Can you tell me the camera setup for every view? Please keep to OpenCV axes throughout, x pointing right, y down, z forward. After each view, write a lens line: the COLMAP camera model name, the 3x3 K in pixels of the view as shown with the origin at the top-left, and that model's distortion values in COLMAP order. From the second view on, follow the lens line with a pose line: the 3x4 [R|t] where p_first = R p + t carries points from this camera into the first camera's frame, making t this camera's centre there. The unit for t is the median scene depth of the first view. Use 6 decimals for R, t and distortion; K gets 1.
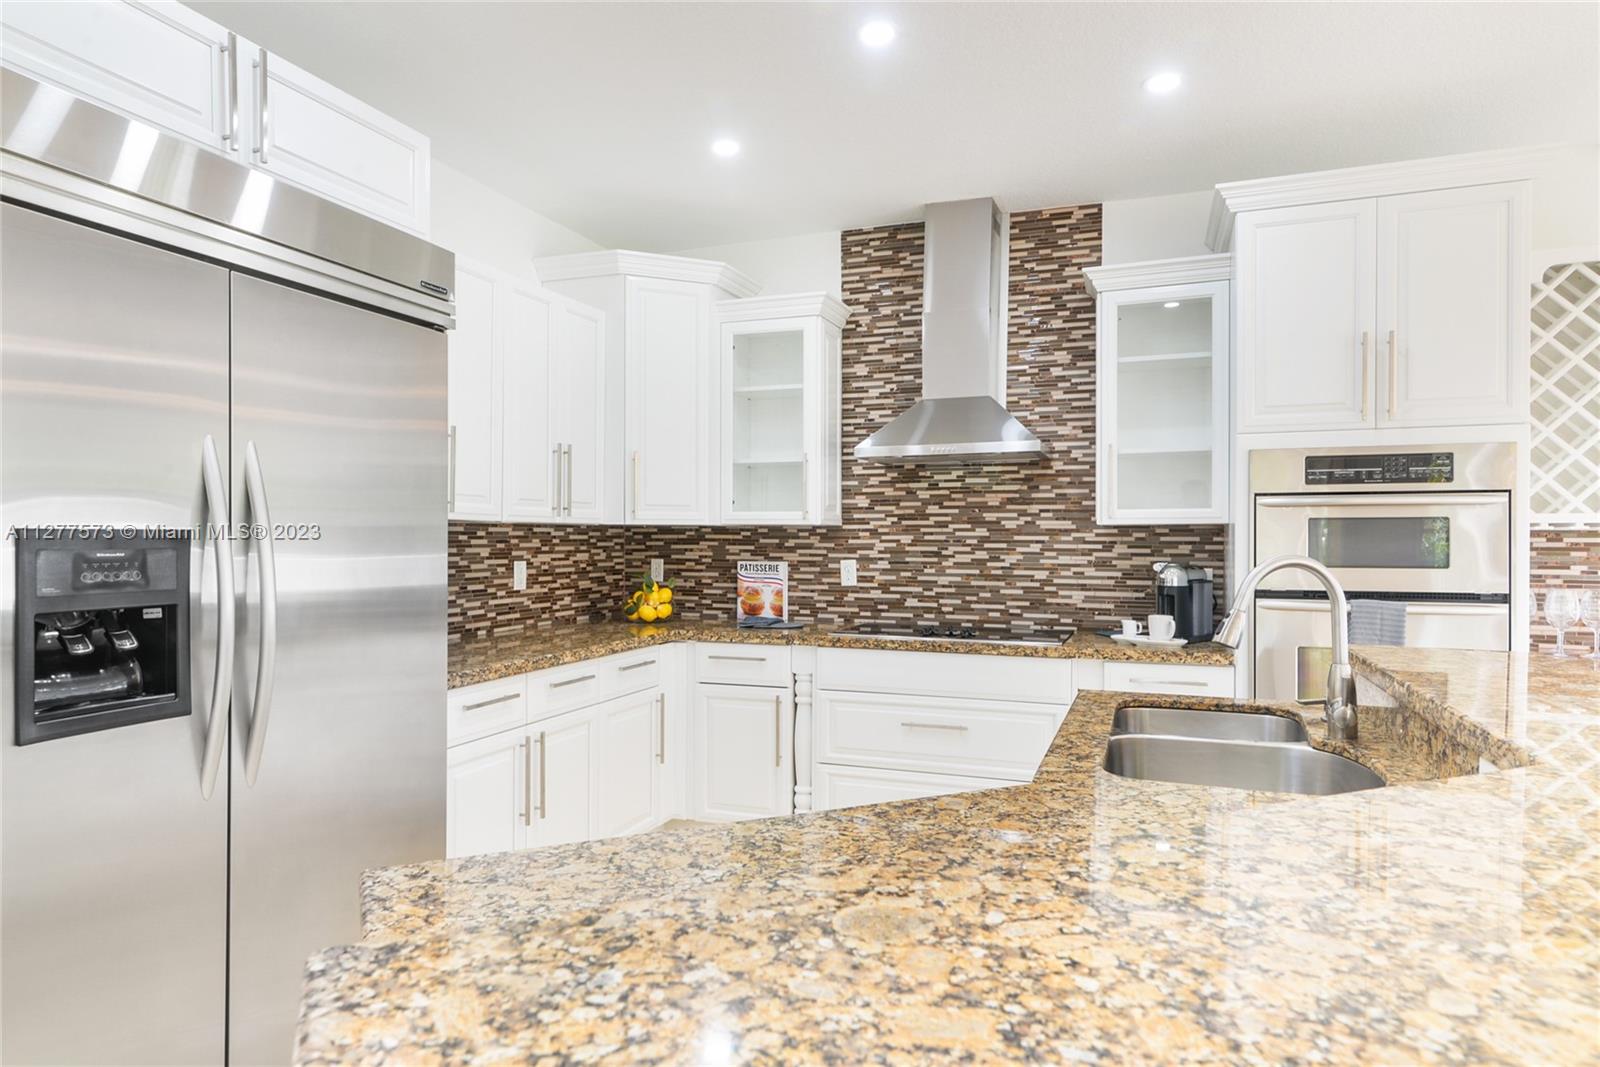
lens RADIAL K [[963.8, 0, 798.0], [0, 963.8, 538.5], [0, 0, 1]] dist [-0.000138, -0.000138]
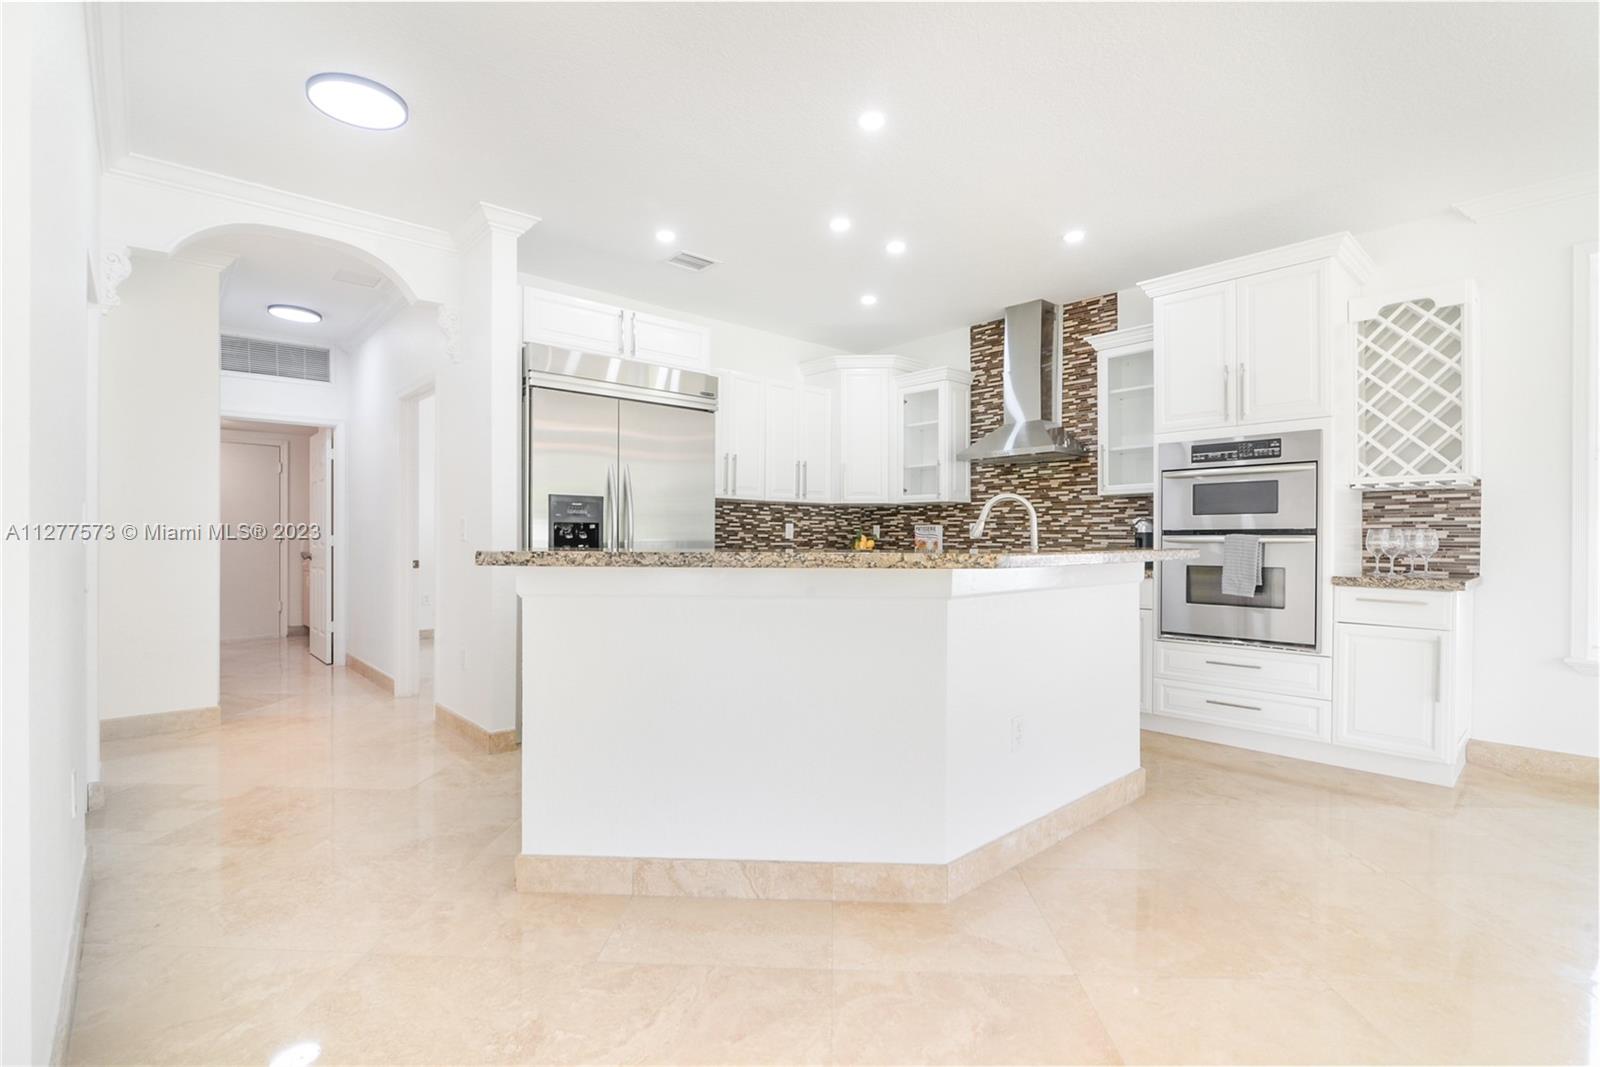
lens RADIAL K [[730.1, 0, 798.0], [0, 730.1, 536.0], [0, 0, 1]] dist [-0.012902, -0.000885]
pose [[0.893675, -0.001541, -0.448711, 0.365681], [0.000353, 0.999996, -0.002731, 0.050620], [0.448714, 0.002282, 0.893673, -0.279269]]
